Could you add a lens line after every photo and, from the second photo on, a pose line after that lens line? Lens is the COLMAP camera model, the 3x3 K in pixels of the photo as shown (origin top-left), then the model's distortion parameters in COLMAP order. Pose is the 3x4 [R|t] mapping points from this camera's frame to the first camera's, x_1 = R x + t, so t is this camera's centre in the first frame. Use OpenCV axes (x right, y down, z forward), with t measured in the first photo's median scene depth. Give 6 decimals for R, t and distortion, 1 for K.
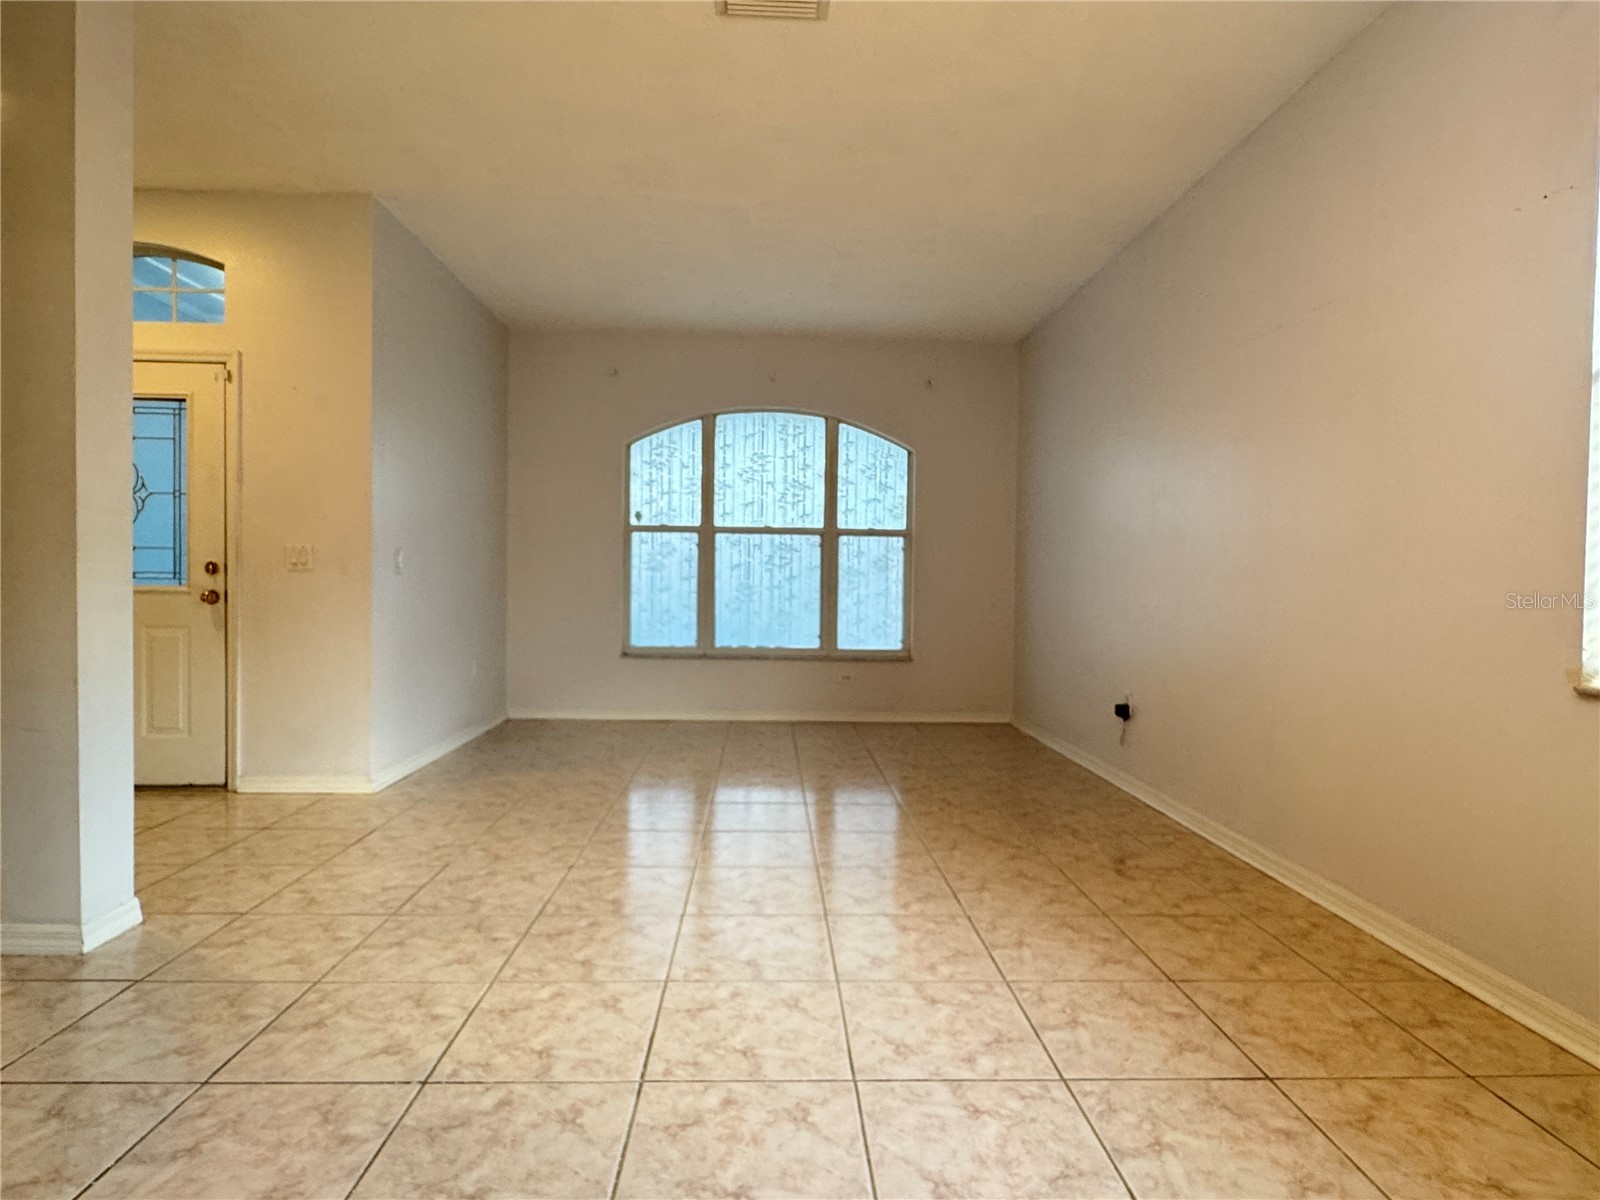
lens RADIAL K [[866.5, 0, 796.6], [0, 866.5, 605.0], [0, 0, 1]] dist [-0.003304, 0.004055]
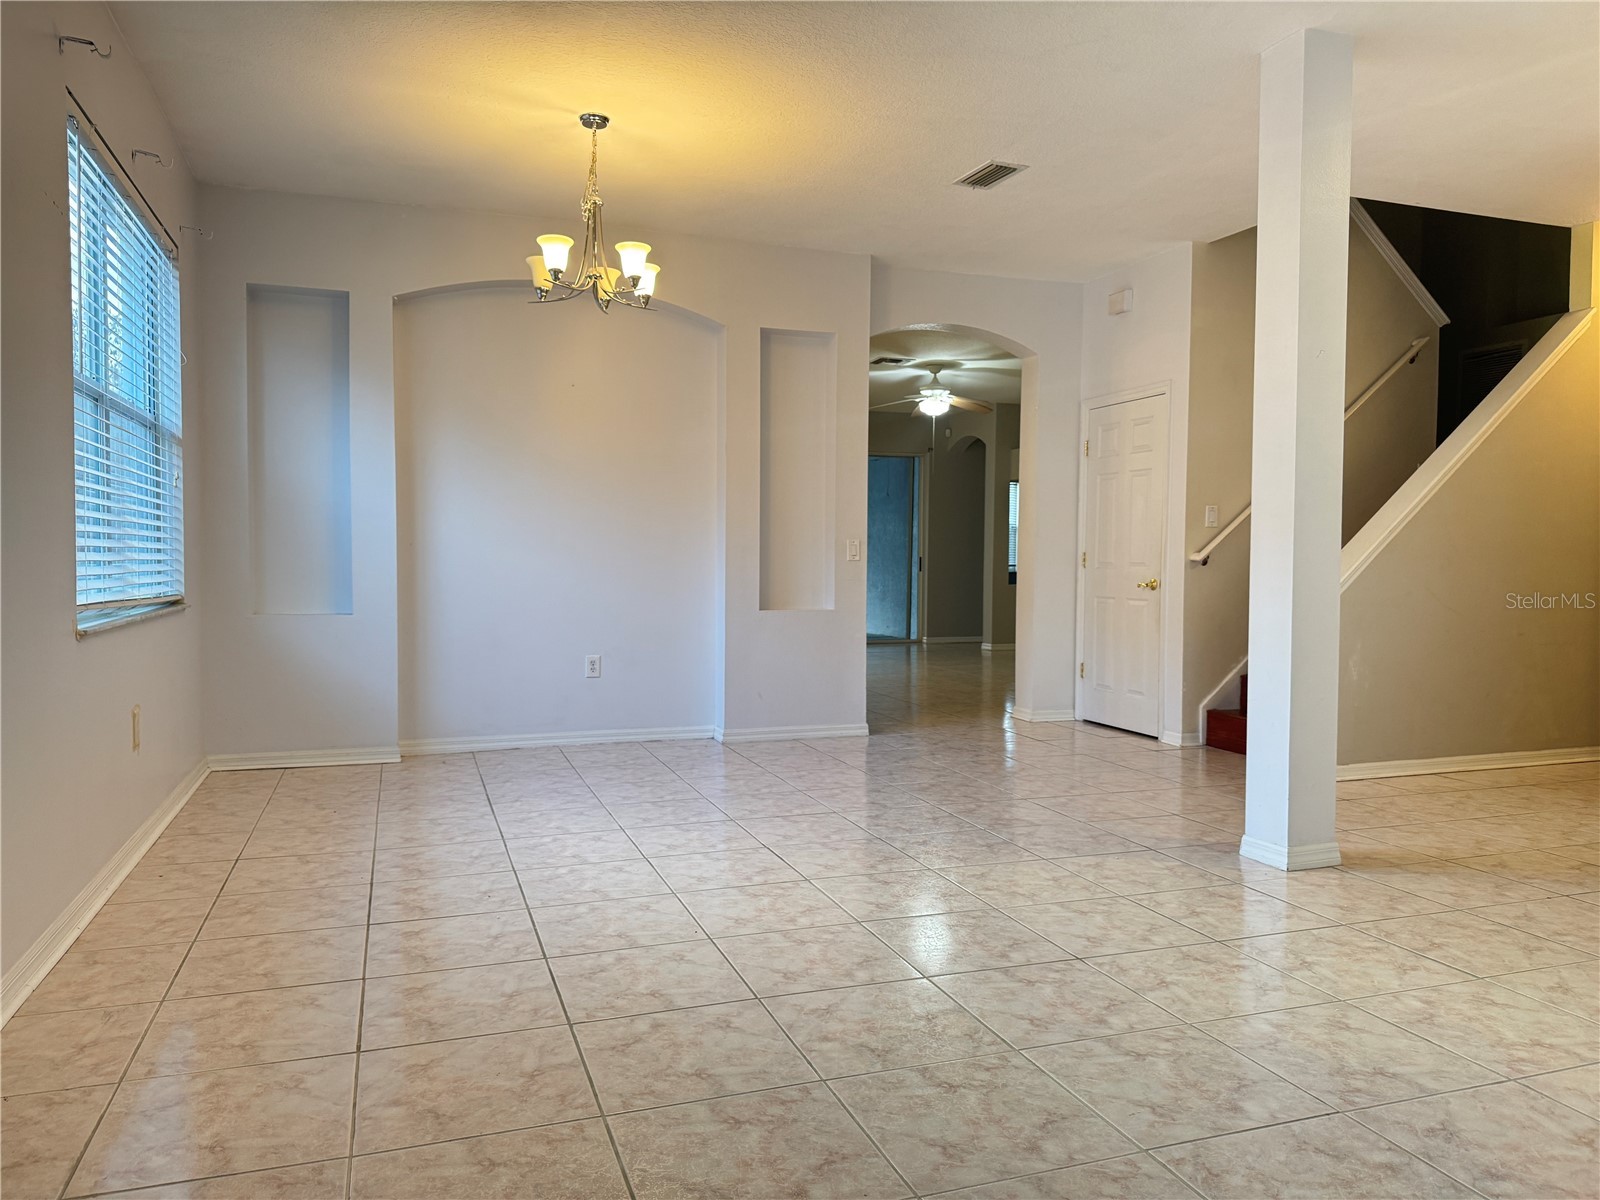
lens RADIAL K [[1128.4, 0, 798.0], [0, 1128.4, 596.0], [0, 0, 1]] dist [0.069606, -0.086971]
pose [[-0.954375, -0.011827, -0.298377, 0.199667], [-0.030729, 0.997800, 0.058740, -0.041767], [0.297026, 0.065228, -0.952639, 1.409784]]
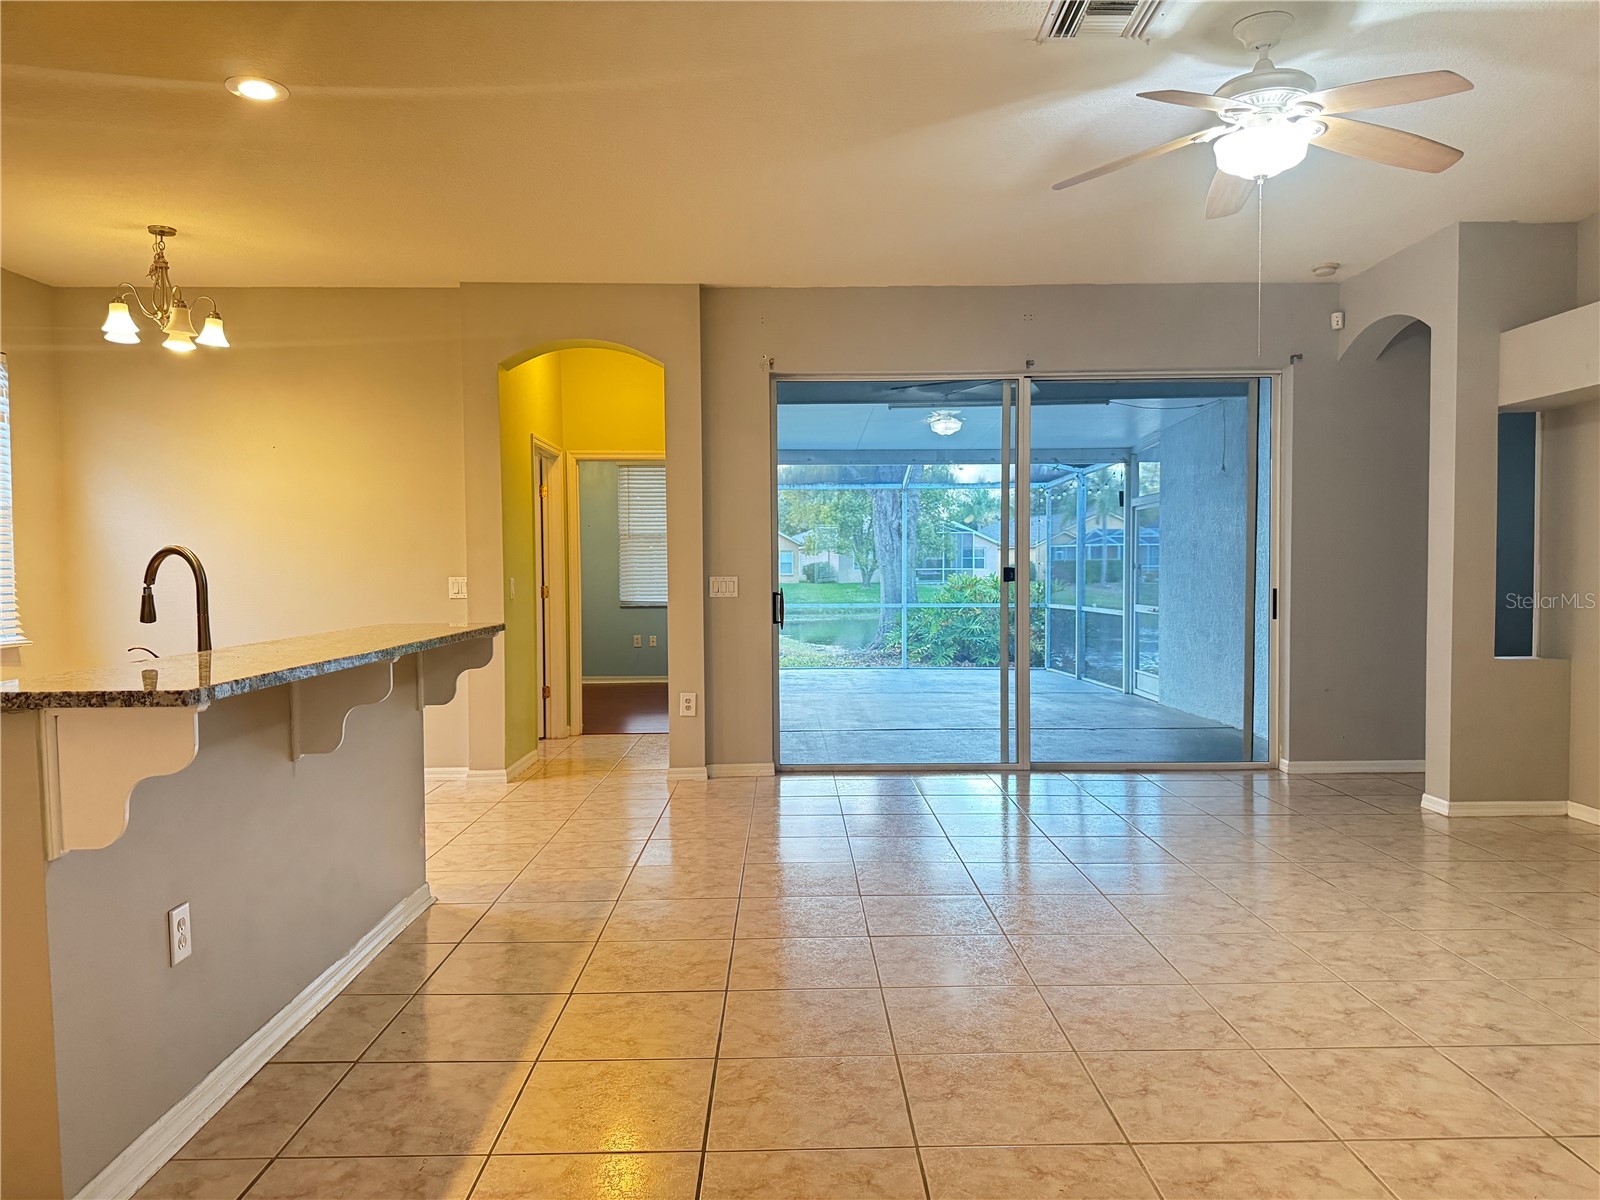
lens RADIAL K [[1128.4, 0, 797.0], [0, 1128.4, 596.7], [0, 0, 1]] dist [0.069606, -0.086971]
pose [[-0.999550, -0.007162, 0.029129, -0.542382], [-0.005486, 0.998345, 0.057239, -0.047281], [-0.029491, 0.057054, -0.997935, -0.105587]]
